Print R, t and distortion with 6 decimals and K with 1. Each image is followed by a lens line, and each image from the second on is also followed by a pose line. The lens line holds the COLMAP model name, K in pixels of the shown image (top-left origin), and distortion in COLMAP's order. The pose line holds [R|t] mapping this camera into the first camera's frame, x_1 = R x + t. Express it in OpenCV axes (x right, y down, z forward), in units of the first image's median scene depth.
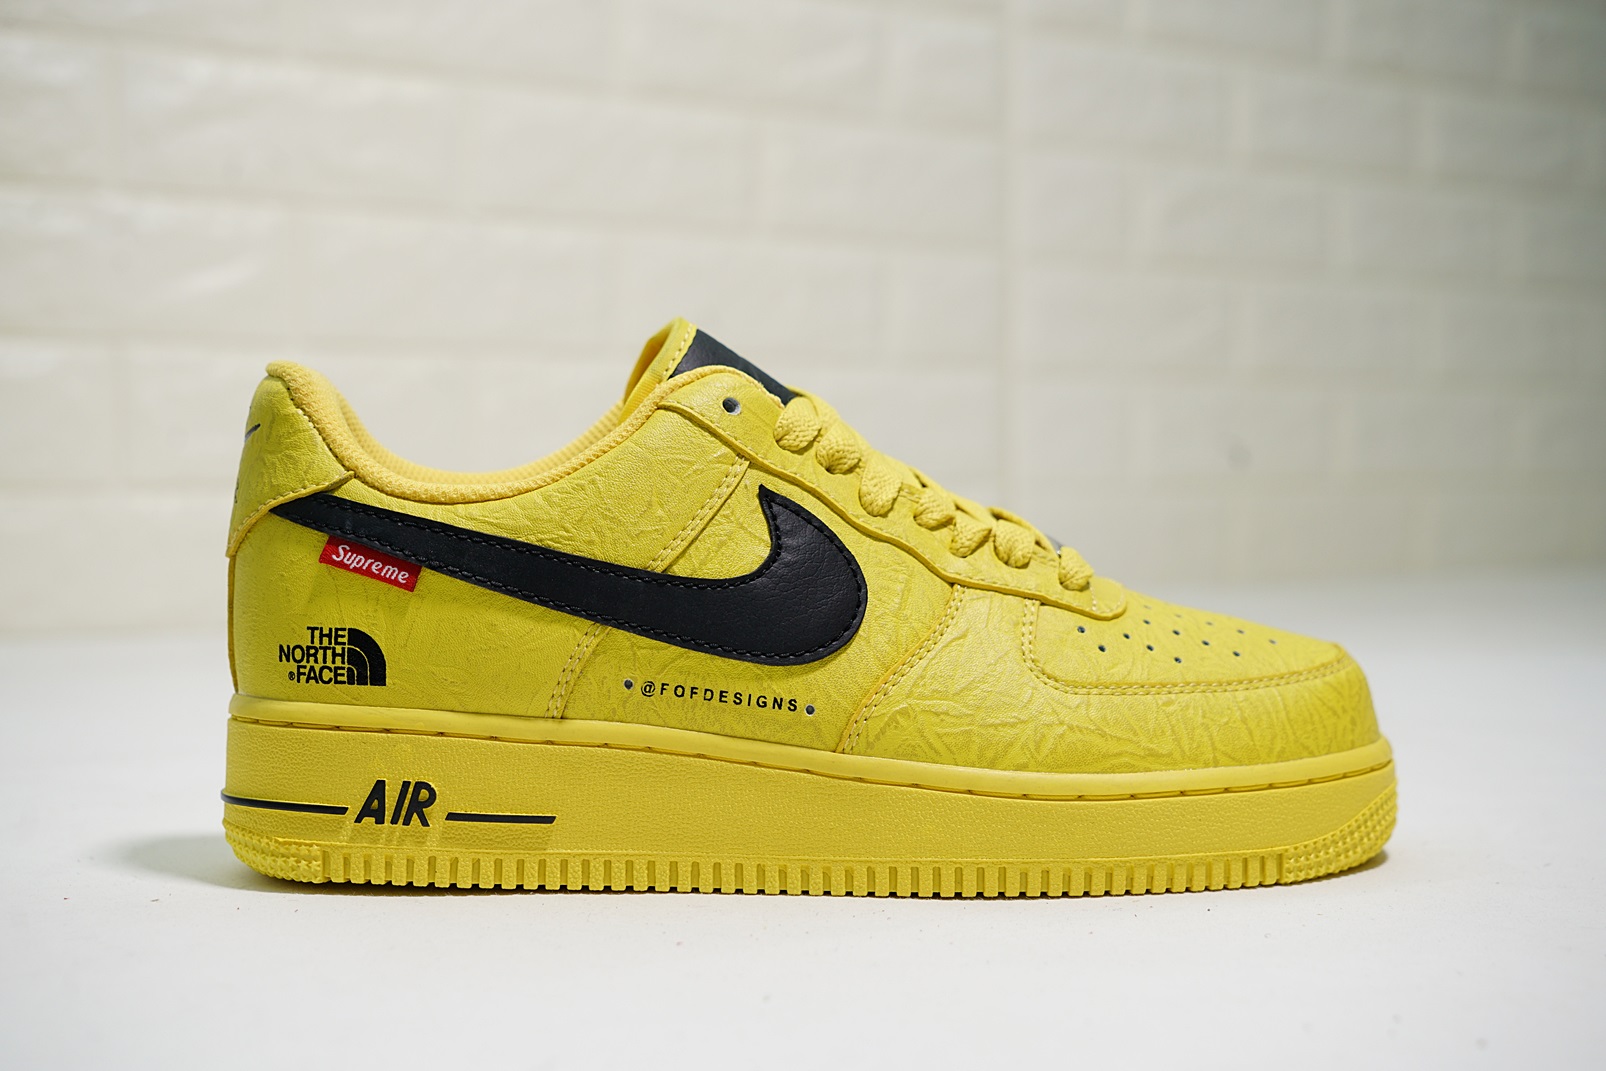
lens RADIAL K [[2149.3, 0, 803.6], [0, 2149.3, 528.9], [0, 0, 1]] dist [0.017751, 0.000000]
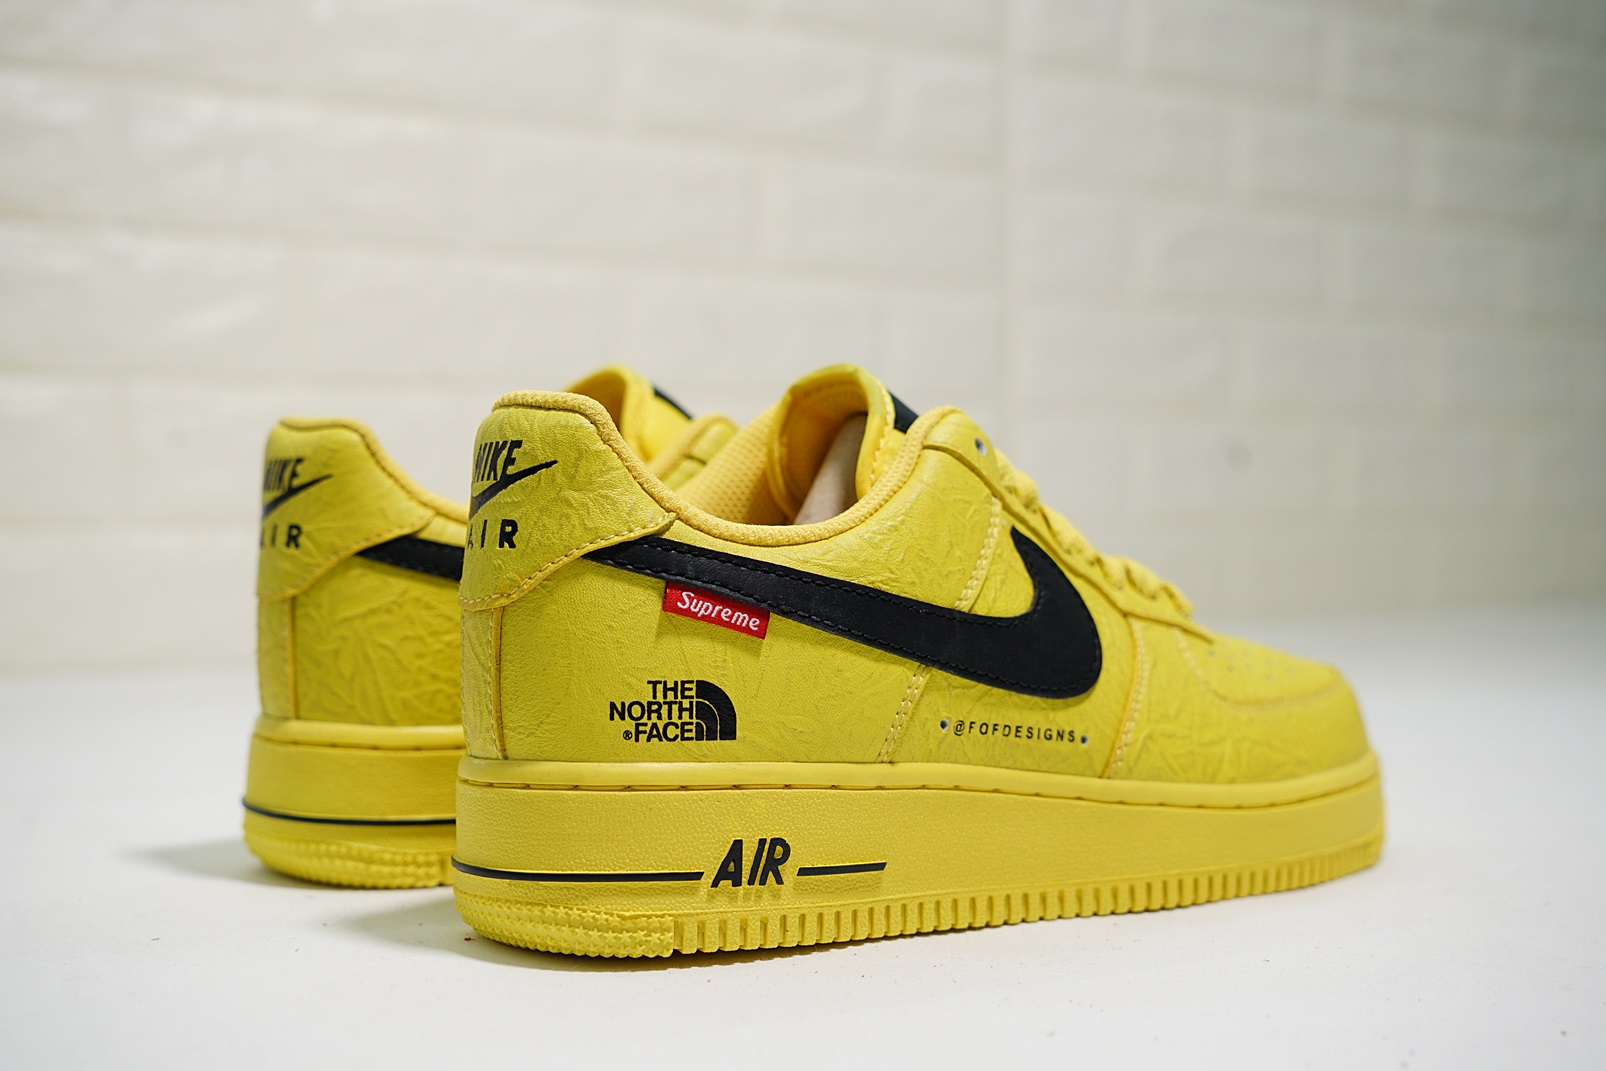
lens RADIAL K [[2149.3, 0, 799.3], [0, 2149.3, 537.6], [0, 0, 1]] dist [0.017751, 0.000000]
pose [[0.857015, -0.009282, 0.515209, -0.652764], [0.010507, 0.999945, 0.000537, -0.016014], [-0.515185, 0.004953, 0.857065, 0.174230]]
